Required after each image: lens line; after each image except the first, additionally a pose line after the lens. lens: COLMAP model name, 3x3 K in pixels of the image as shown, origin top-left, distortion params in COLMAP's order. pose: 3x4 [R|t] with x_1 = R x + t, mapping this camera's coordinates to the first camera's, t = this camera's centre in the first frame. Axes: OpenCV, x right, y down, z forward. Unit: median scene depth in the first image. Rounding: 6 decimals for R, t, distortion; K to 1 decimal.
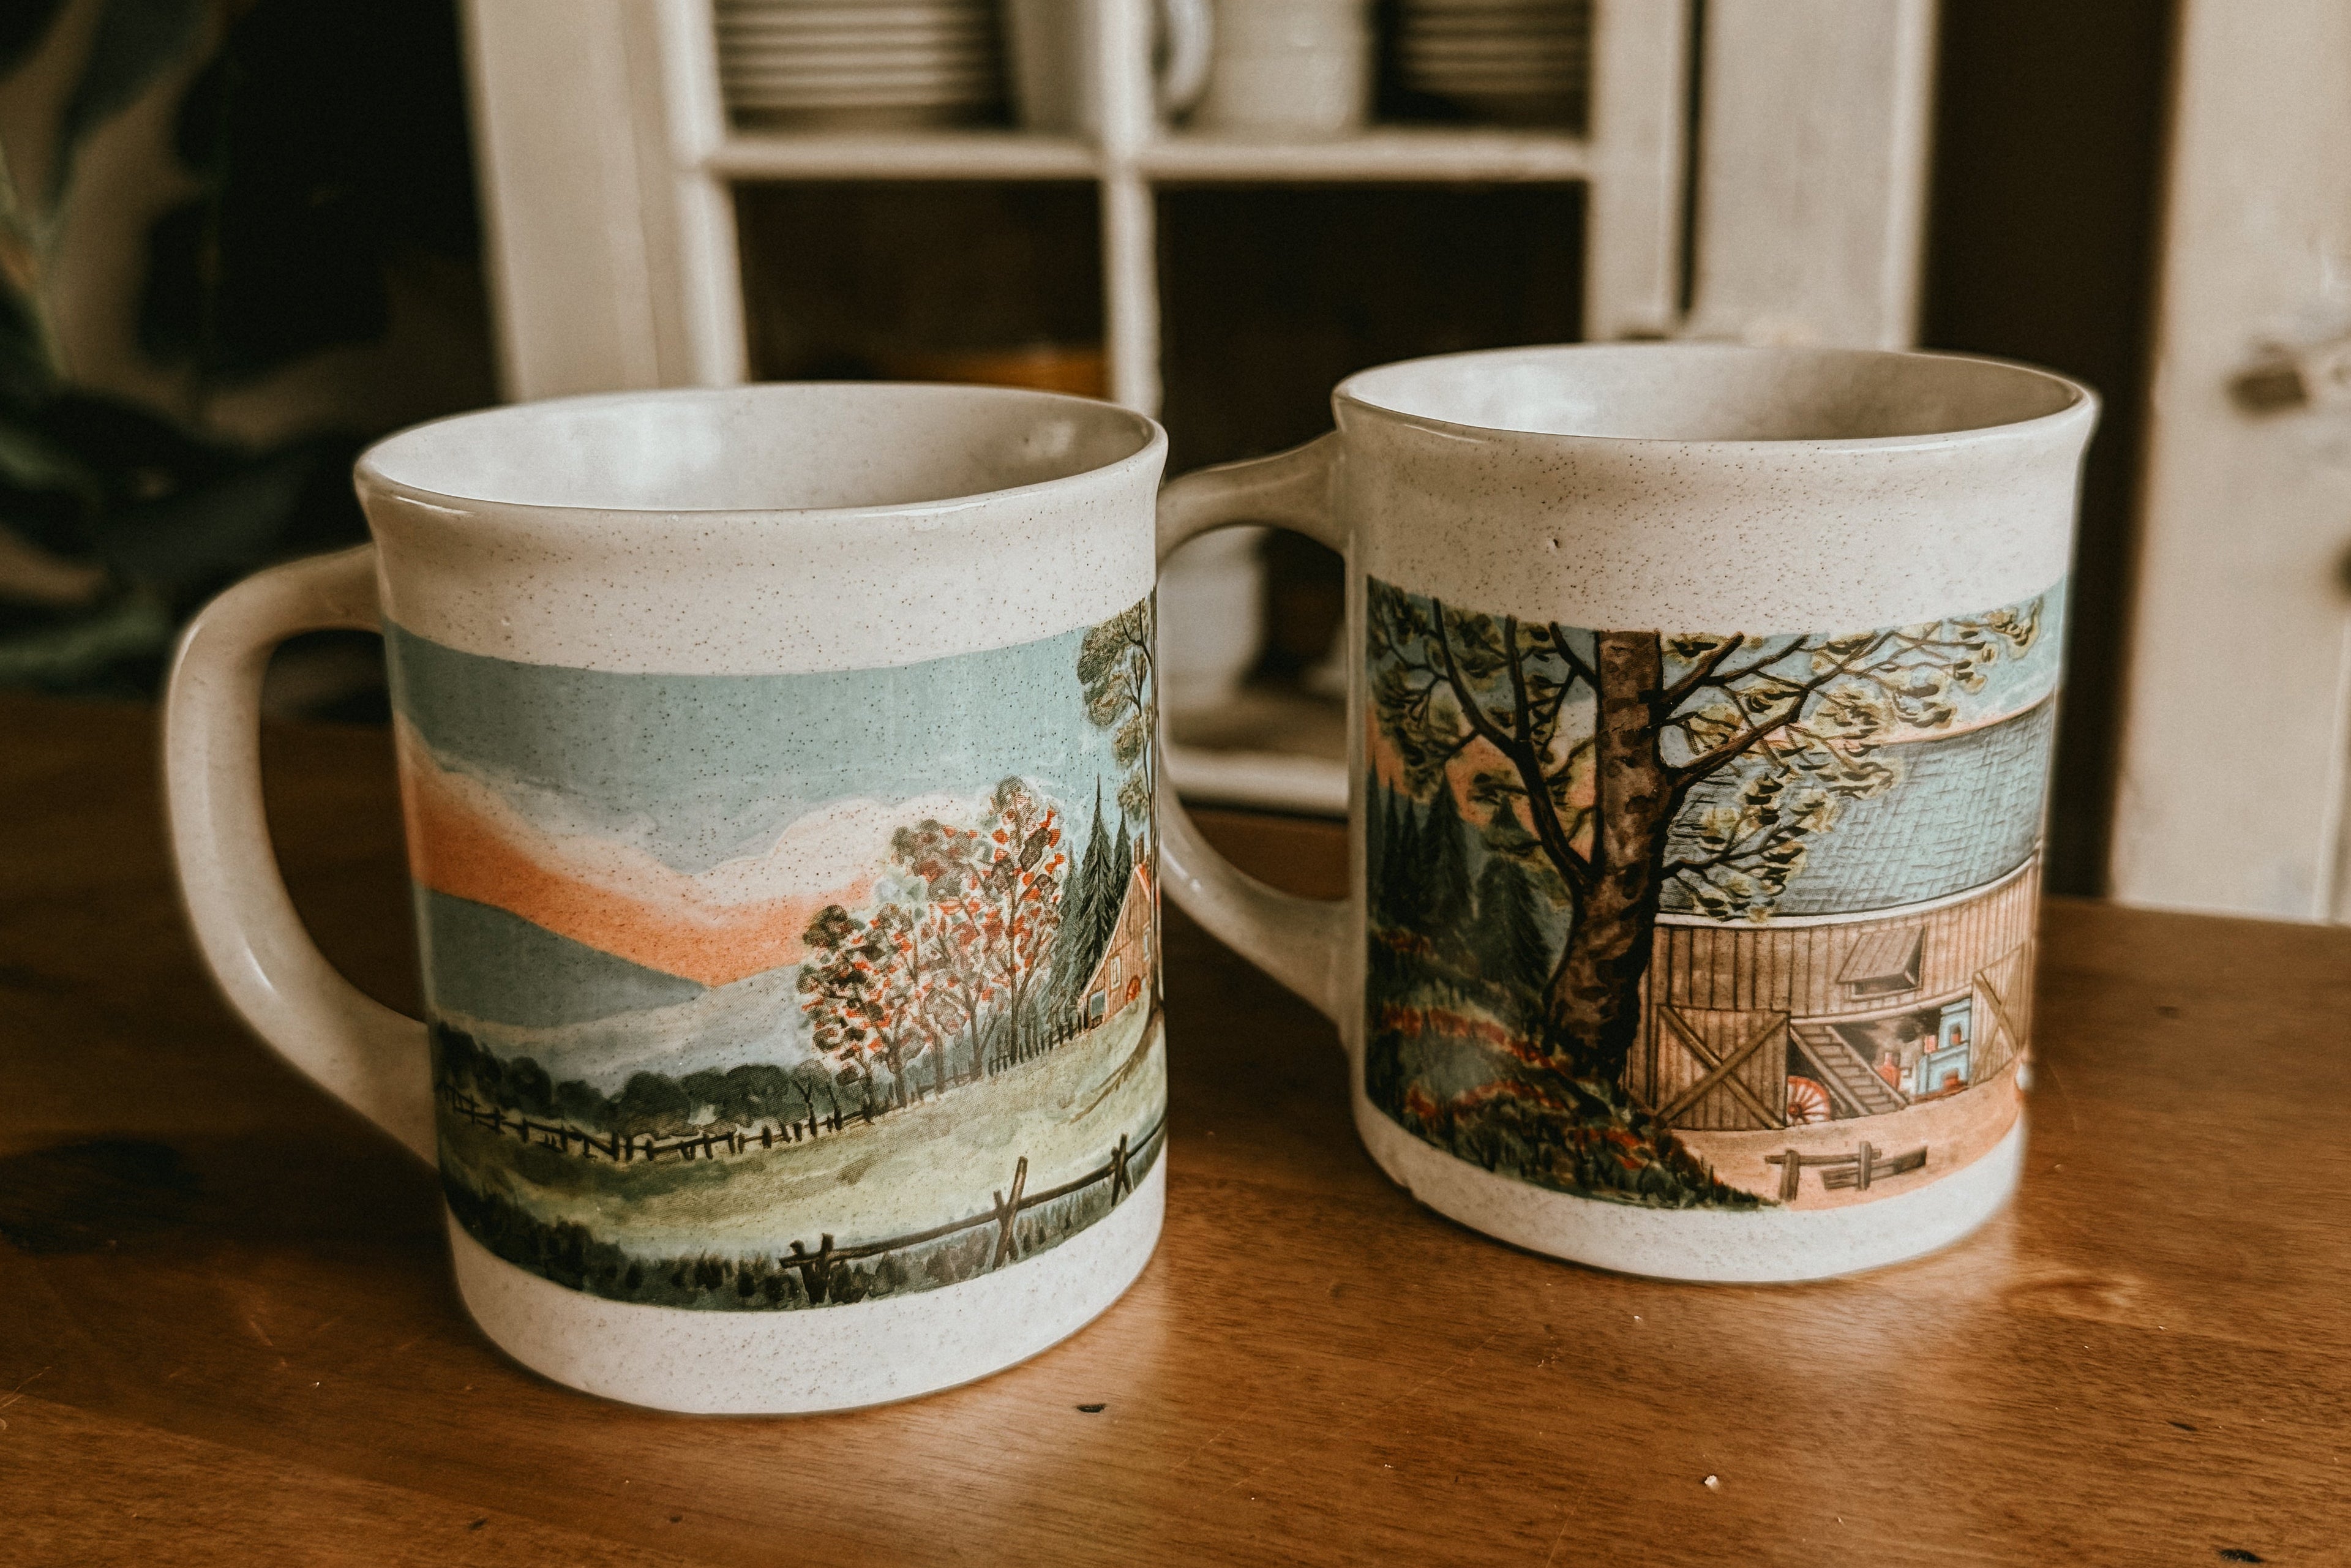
lens RADIAL K [[2434.5, 0, 1187.3], [0, 2434.5, 783.4], [0, 0, 1]] dist [-0.013913, 0.000000]
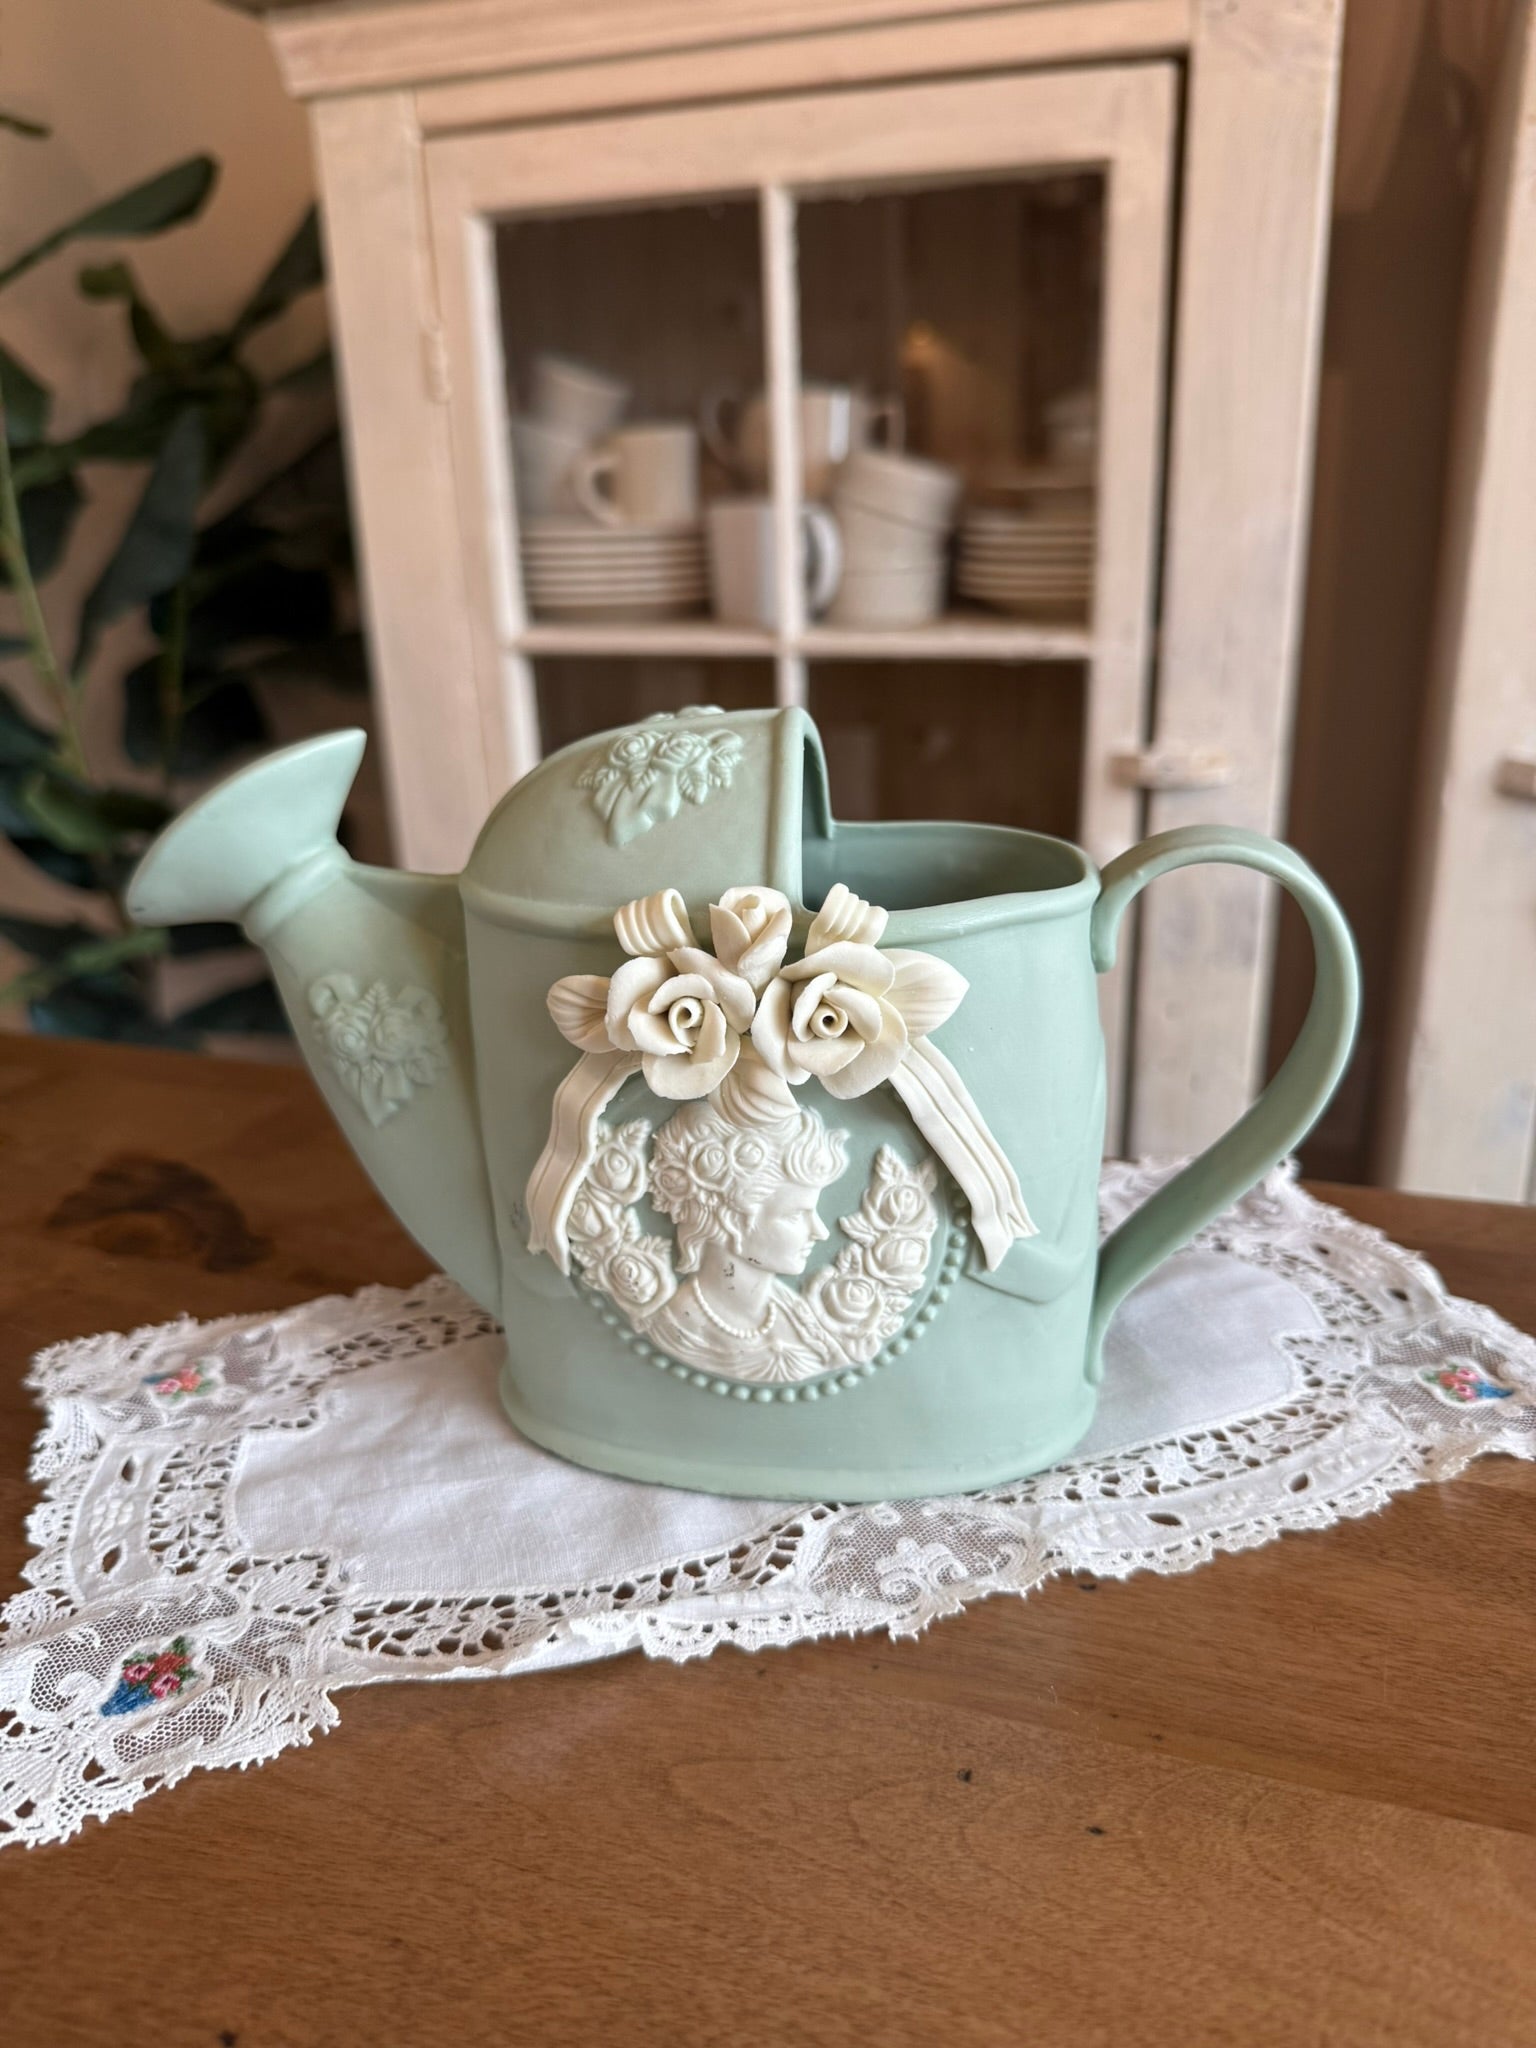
lens RADIAL K [[1570.4, 0, 790.5], [0, 1570.4, 1060.2], [0, 0, 1]] dist [-0.039631, 0.000110]
pose [[0.999450, -0.012790, 0.030606, -0.279839], [0.011352, 0.998844, 0.046713, -0.169658], [-0.031168, -0.046340, 0.998439, -0.081256]]
